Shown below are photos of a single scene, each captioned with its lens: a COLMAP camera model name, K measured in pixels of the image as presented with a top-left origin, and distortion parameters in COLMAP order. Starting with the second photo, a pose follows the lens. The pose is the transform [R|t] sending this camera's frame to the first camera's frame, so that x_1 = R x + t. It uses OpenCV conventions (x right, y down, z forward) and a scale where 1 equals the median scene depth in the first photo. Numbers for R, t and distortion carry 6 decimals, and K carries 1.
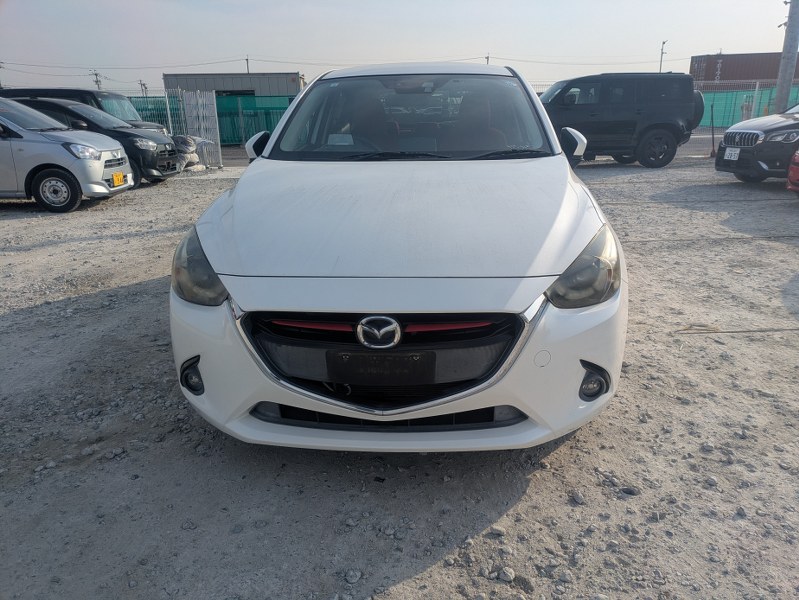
lens RADIAL K [[585.2, 0, 399.5], [0, 585.2, 300.0], [0, 0, 1]] dist [0.026572, -0.002746]
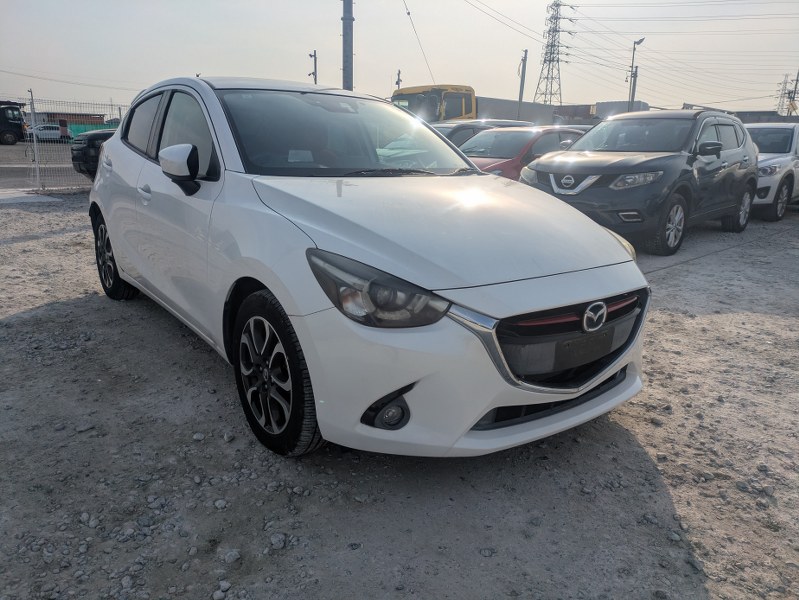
lens RADIAL K [[585.2, 0, 399.5], [0, 585.2, 300.0], [0, 0, 1]] dist [0.026572, -0.002746]
pose [[0.760846, -0.134478, 0.634846, -1.002167], [0.162074, 0.986668, 0.014762, -0.054086], [-0.628367, 0.091660, 0.772498, 0.315565]]
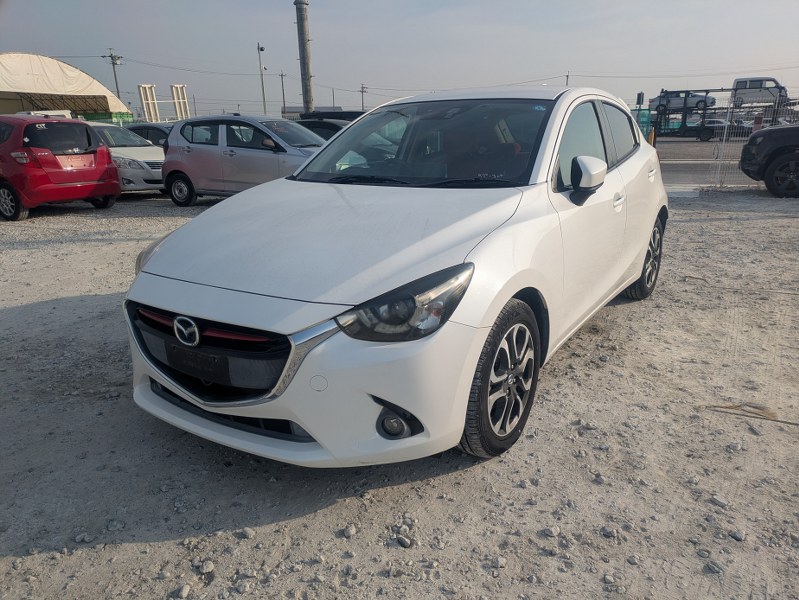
lens RADIAL K [[567.7, 0, 378.2], [0, 567.7, 299.3], [0, 0, 1]] dist [0.051334, -0.060535]
pose [[0.882303, 0.135957, -0.450618, 0.749775], [-0.144252, 0.989410, 0.016074, -0.074949], [0.448031, 0.050820, 0.892572, 0.147985]]
